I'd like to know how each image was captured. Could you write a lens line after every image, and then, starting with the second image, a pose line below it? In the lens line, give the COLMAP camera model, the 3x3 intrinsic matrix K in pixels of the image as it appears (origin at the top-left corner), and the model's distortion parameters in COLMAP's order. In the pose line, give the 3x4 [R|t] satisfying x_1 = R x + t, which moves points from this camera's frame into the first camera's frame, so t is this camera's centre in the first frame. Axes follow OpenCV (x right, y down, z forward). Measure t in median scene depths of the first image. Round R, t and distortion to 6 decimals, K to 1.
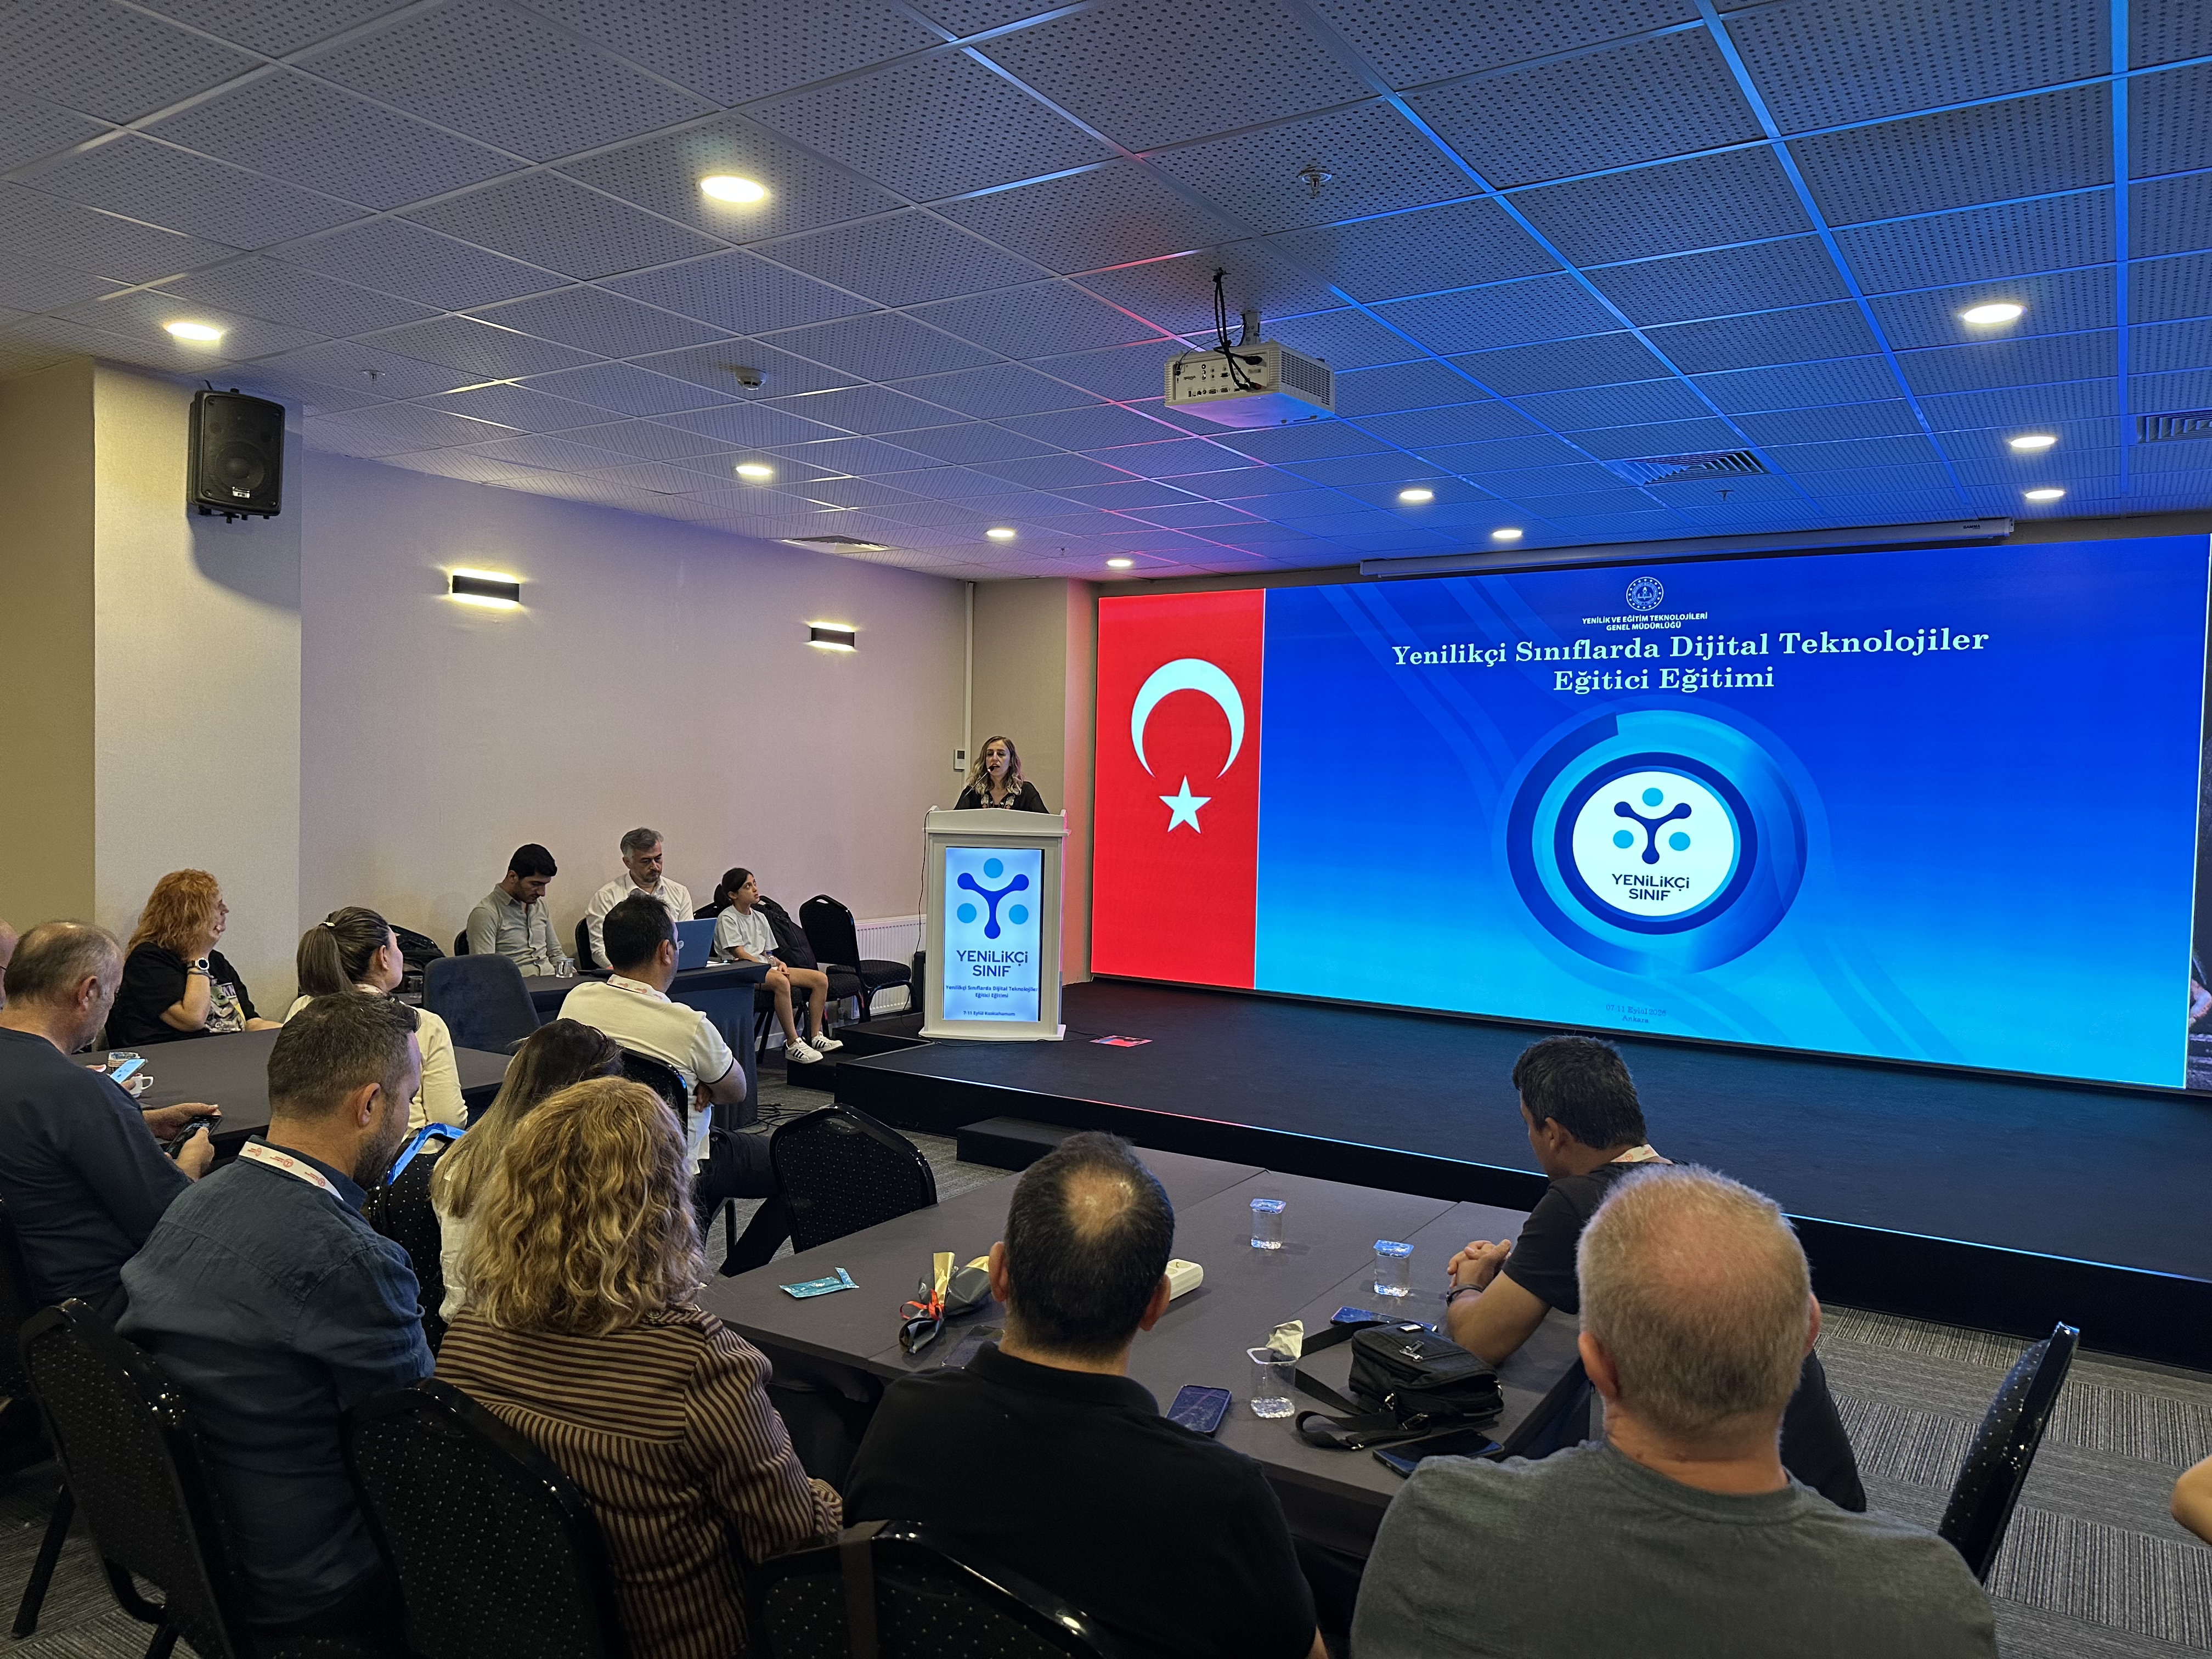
lens RADIAL K [[1565.1, 0, 1136.7], [0, 1565.1, 835.3], [0, 0, 1]] dist [0.241869, -0.388879]
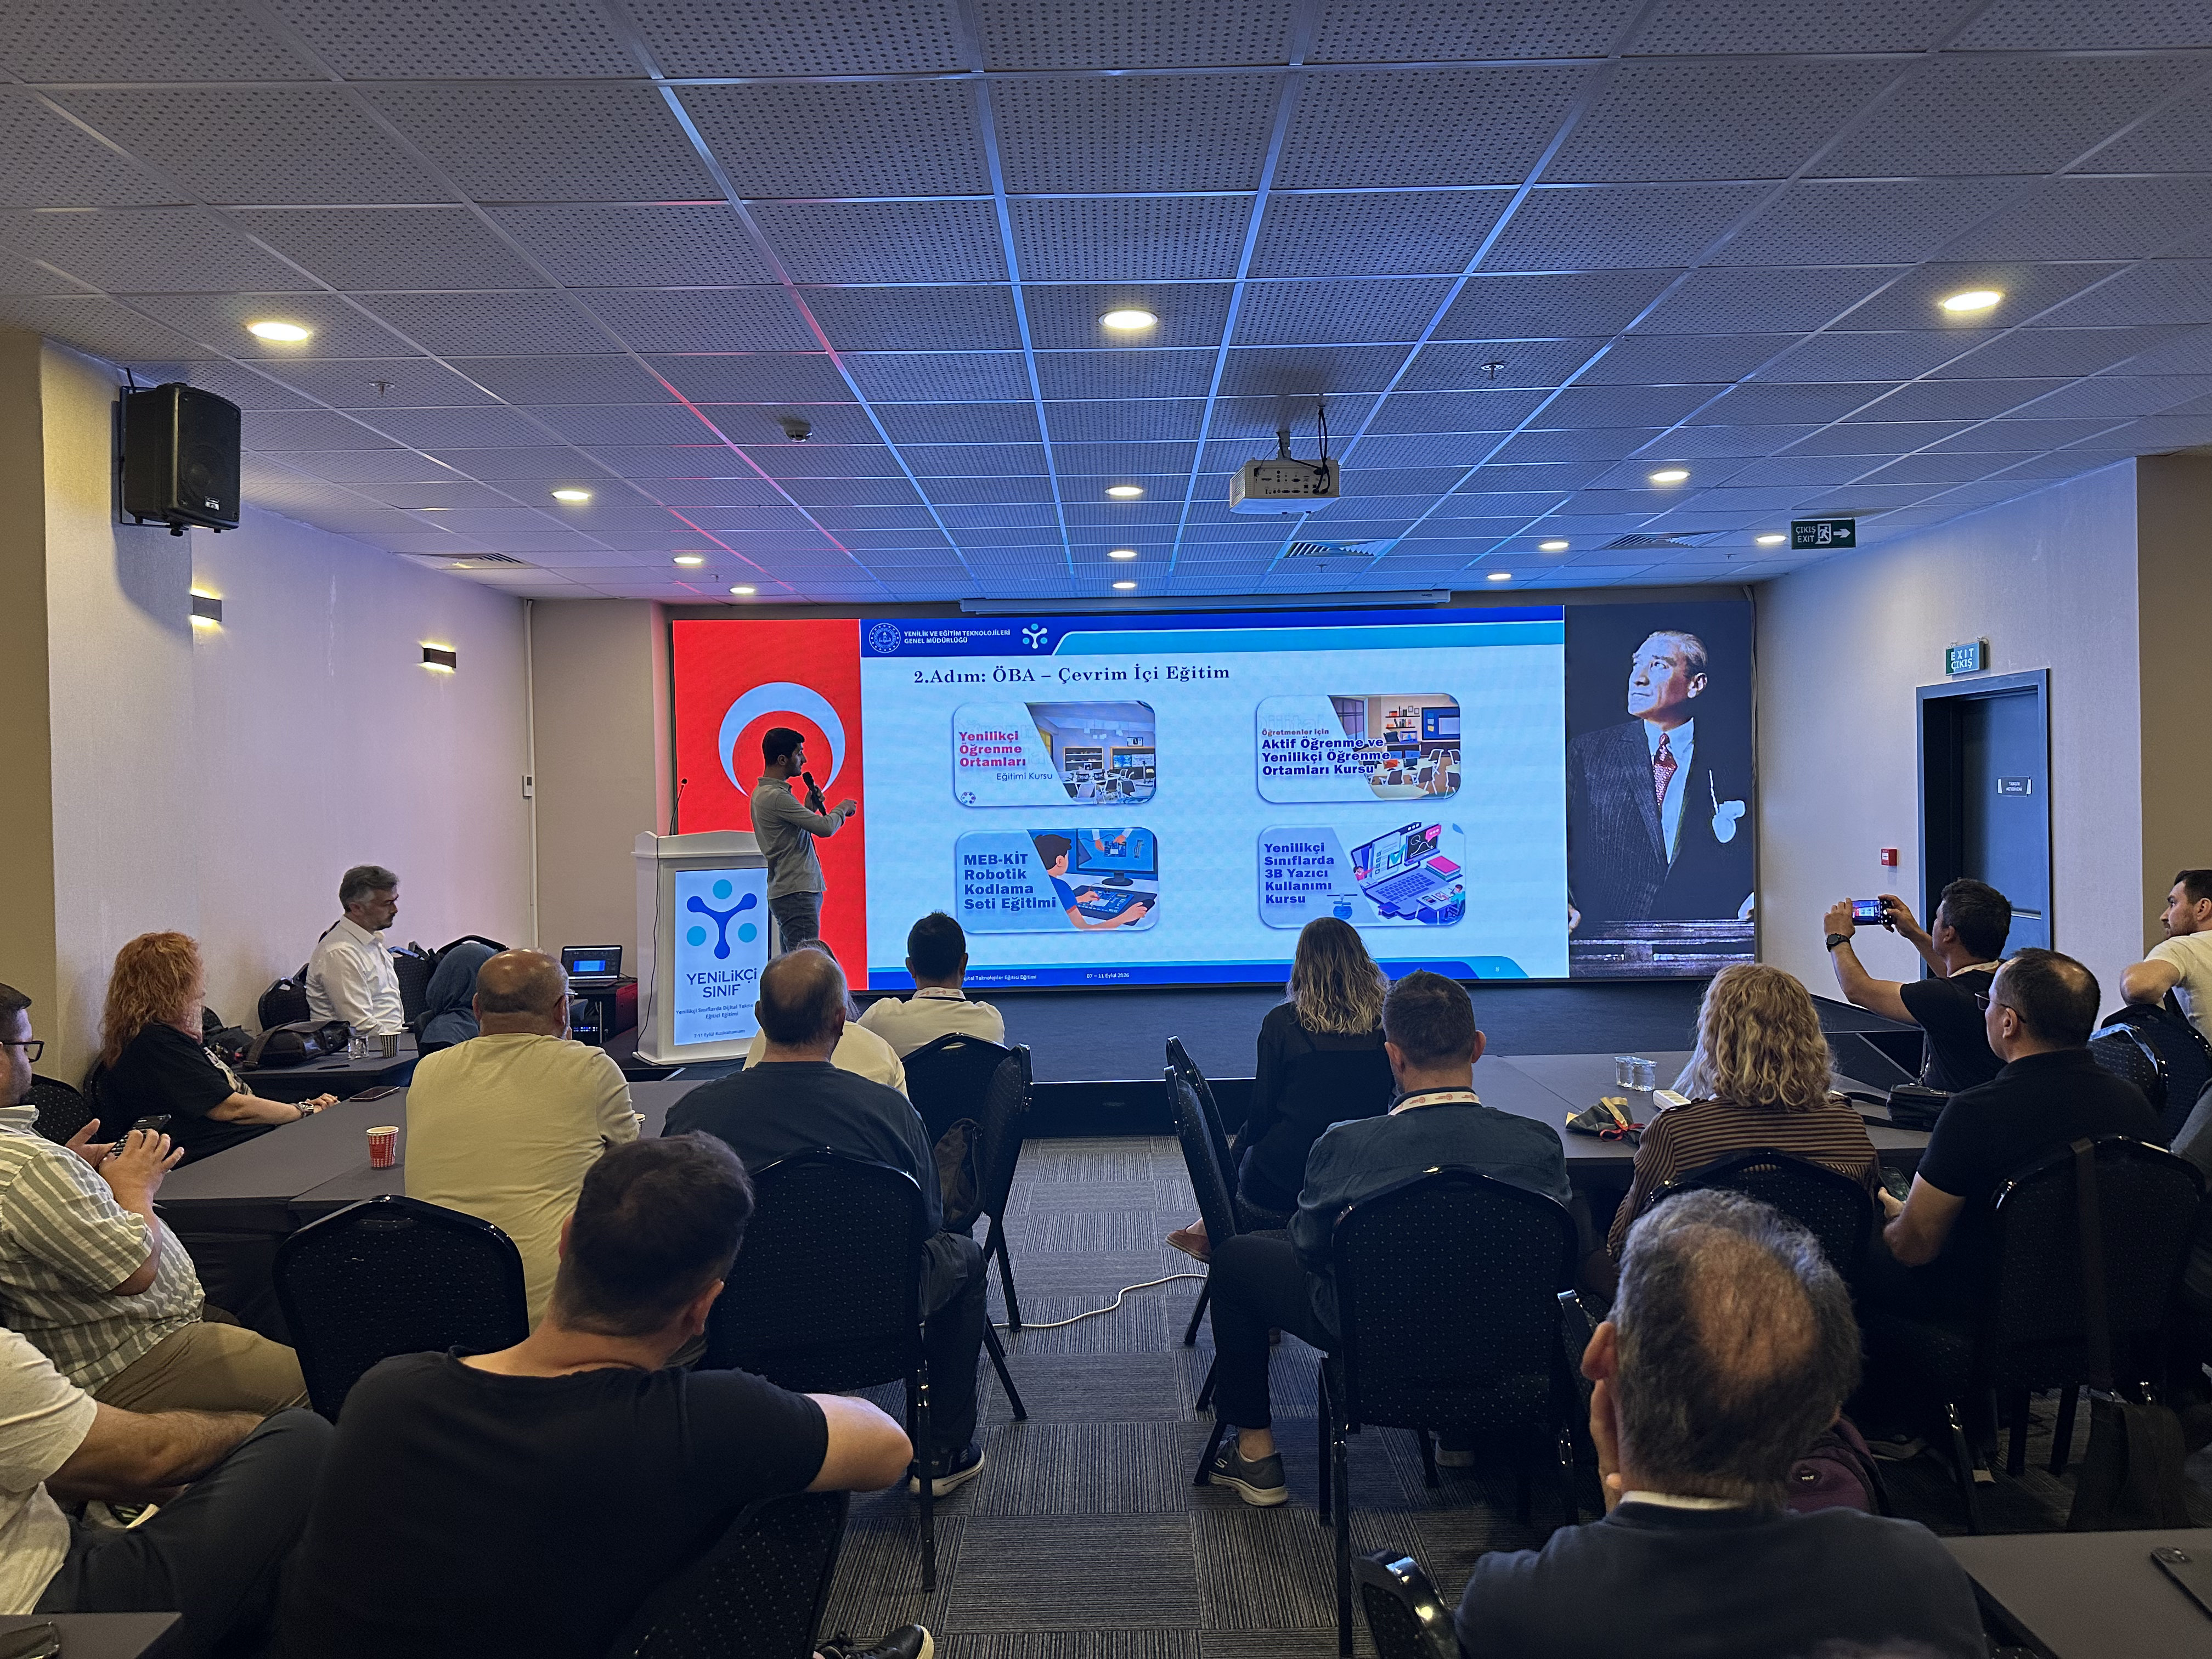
lens RADIAL K [[1581.8, 0, 1106.0], [0, 1581.8, 829.5], [0, 0, 1]] dist [0.024121, -0.001251]
pose [[0.824578, -0.047209, 0.563775, -0.454284], [0.053405, 0.998558, 0.005507, -0.009919], [-0.563222, 0.025568, 0.825910, 0.013994]]
